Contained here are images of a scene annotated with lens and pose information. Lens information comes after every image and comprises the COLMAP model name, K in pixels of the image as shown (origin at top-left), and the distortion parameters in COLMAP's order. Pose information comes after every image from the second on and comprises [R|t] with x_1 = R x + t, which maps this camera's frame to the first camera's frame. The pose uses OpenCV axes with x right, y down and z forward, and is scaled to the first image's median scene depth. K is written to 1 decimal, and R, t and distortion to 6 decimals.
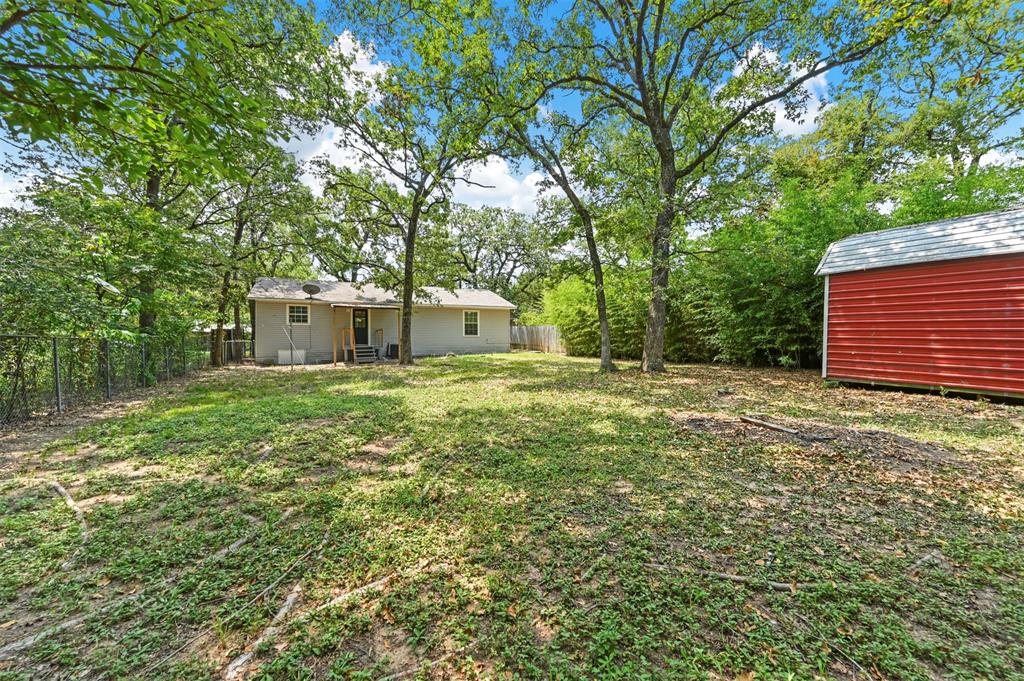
lens RADIAL K [[404.2, 0, 513.5], [0, 404.2, 338.0], [0, 0, 1]] dist [-0.001115, 0.001055]
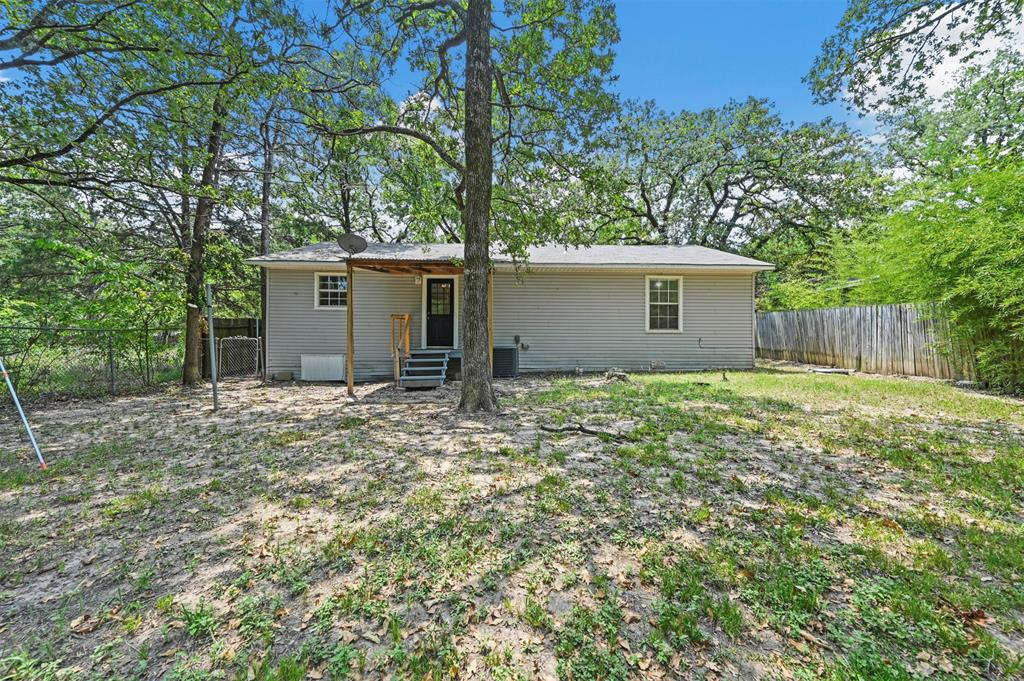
lens RADIAL K [[404.2, 0, 515.1], [0, 404.2, 336.9], [0, 0, 1]] dist [-0.001115, 0.001055]
pose [[0.908342, 0.003716, -0.418211, -0.063016], [-0.003926, 0.999992, 0.000359, 0.002333], [0.418209, 0.001315, 0.908350, 0.482229]]
